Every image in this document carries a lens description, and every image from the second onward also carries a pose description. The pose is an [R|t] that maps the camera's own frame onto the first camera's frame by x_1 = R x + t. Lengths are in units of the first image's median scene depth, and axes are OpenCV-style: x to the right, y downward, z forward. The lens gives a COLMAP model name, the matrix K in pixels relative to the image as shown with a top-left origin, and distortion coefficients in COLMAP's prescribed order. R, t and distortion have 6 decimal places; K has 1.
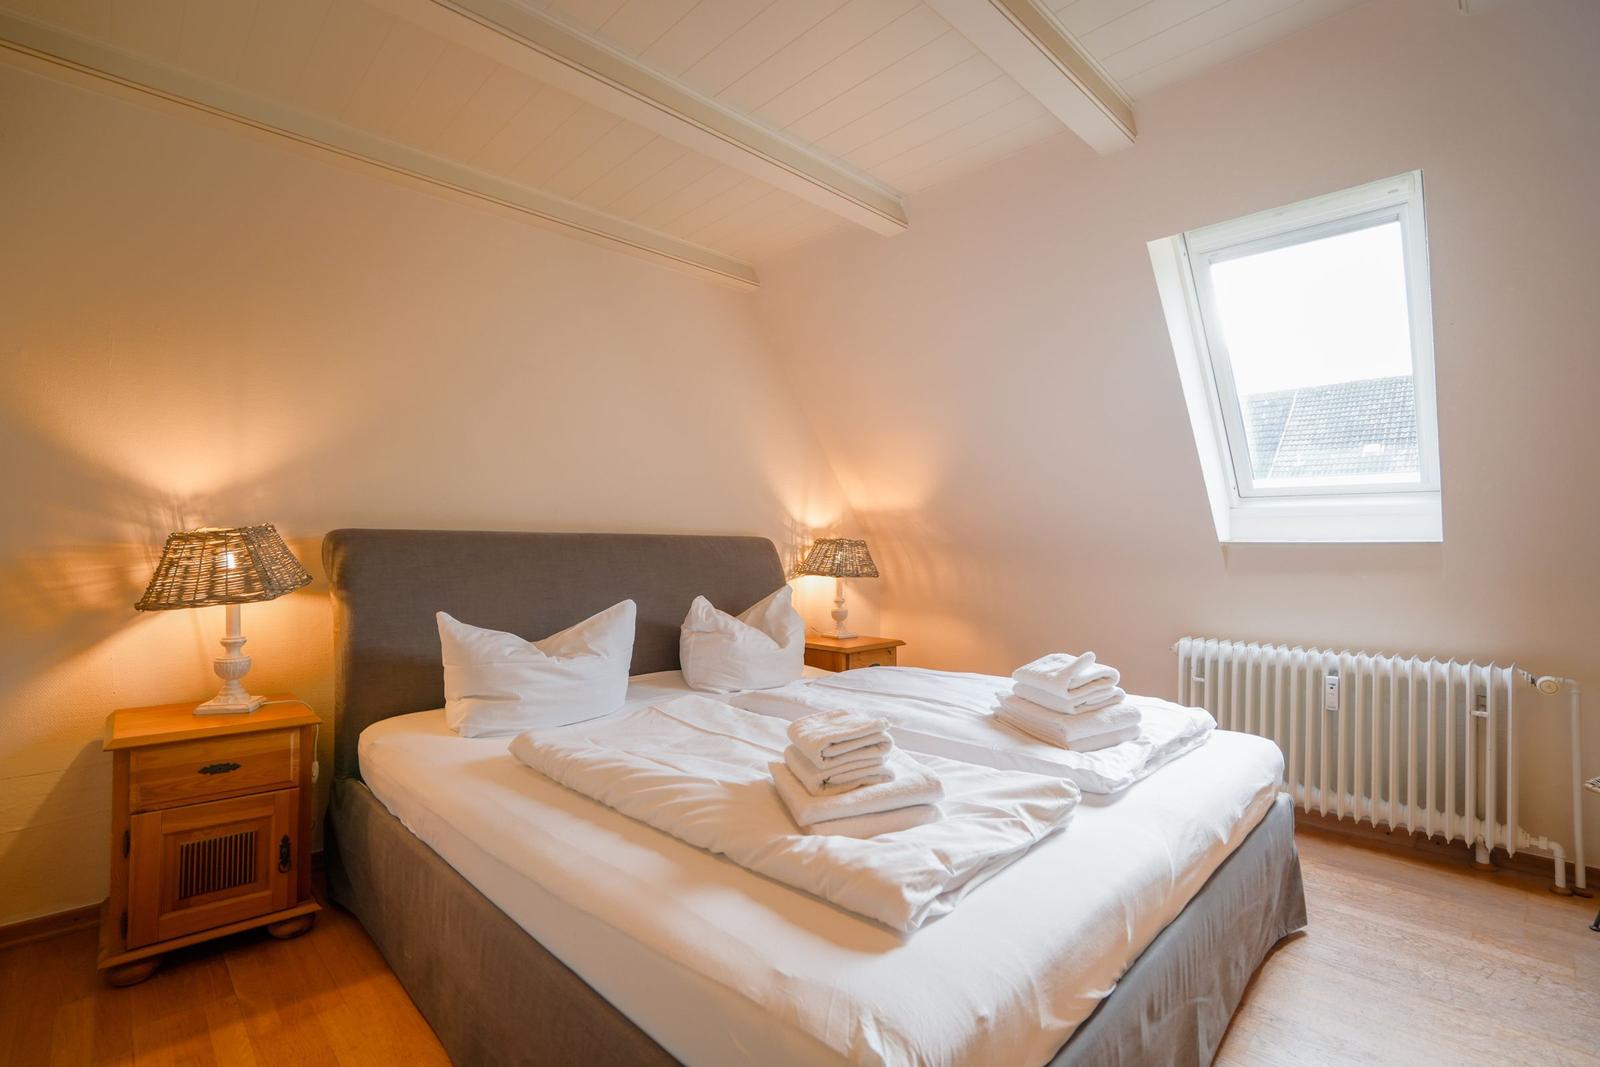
lens RADIAL K [[736.4, 0, 804.0], [0, 736.4, 536.8], [0, 0, 1]] dist [-0.039868, 0.001363]
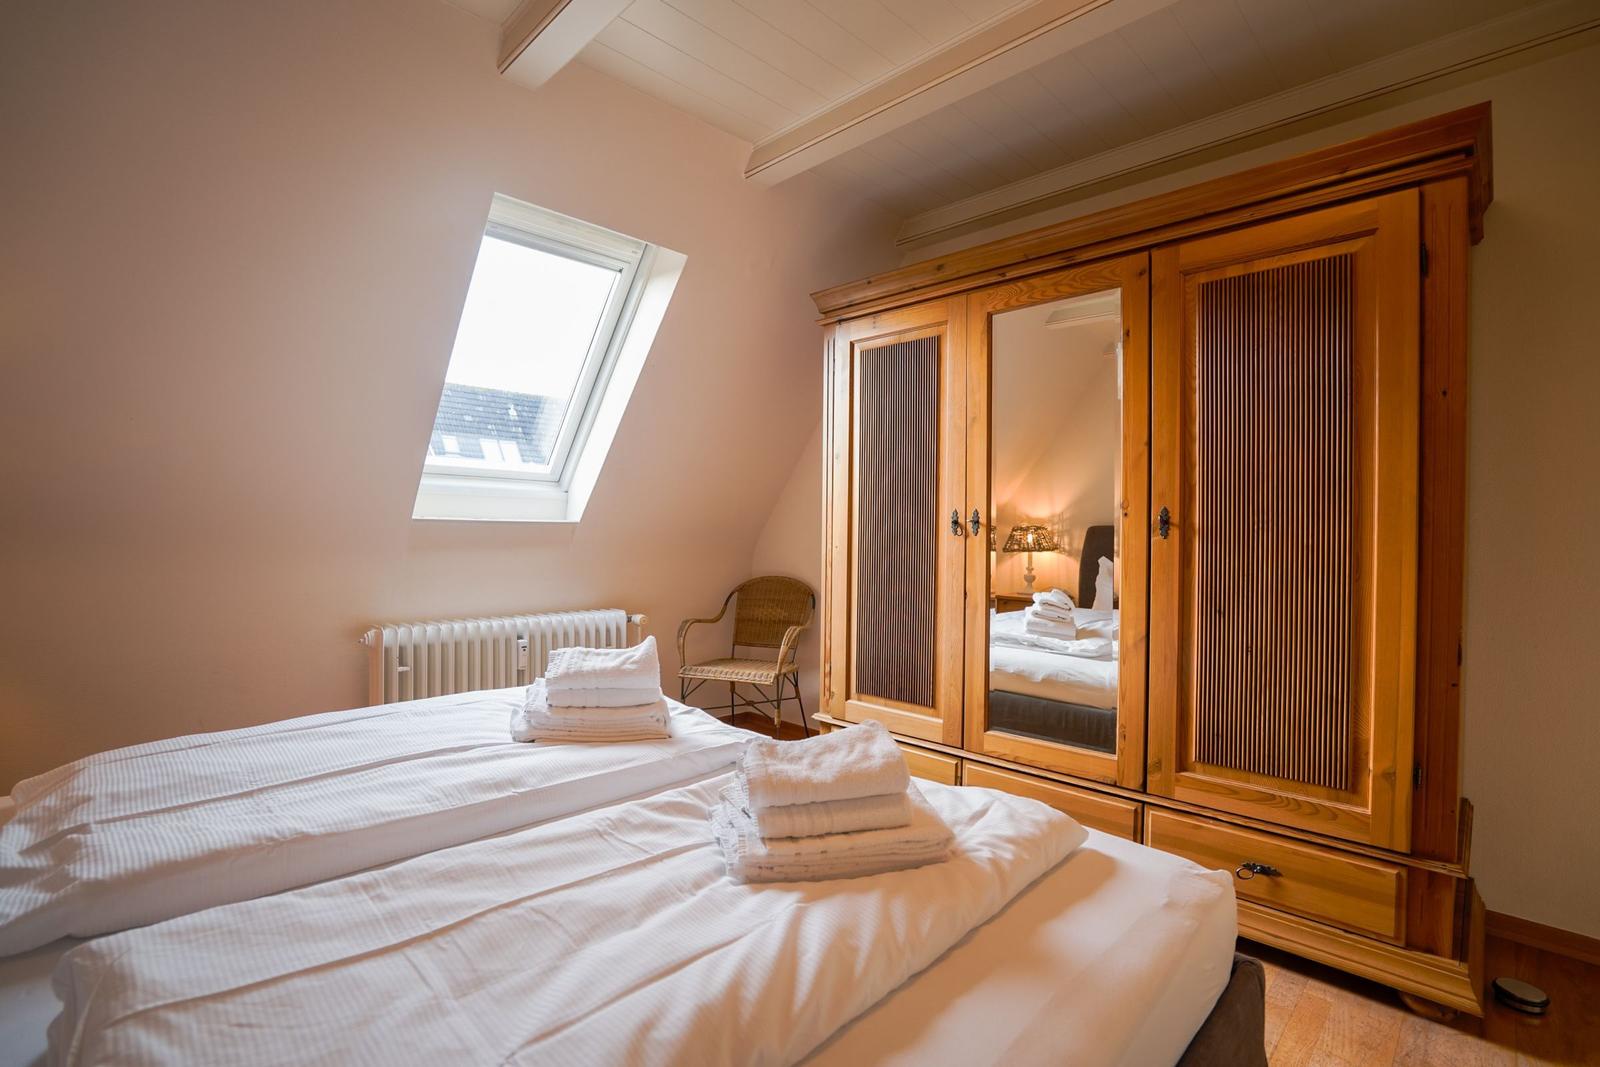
lens RADIAL K [[736.4, 0, 804.0], [0, 736.4, 536.8], [0, 0, 1]] dist [-0.039868, 0.001363]
pose [[-0.013203, -0.008440, 0.999877, -0.370956], [-0.033504, 0.999407, 0.007994, 0.006862], [-0.999351, -0.033395, -0.013478, 0.509230]]
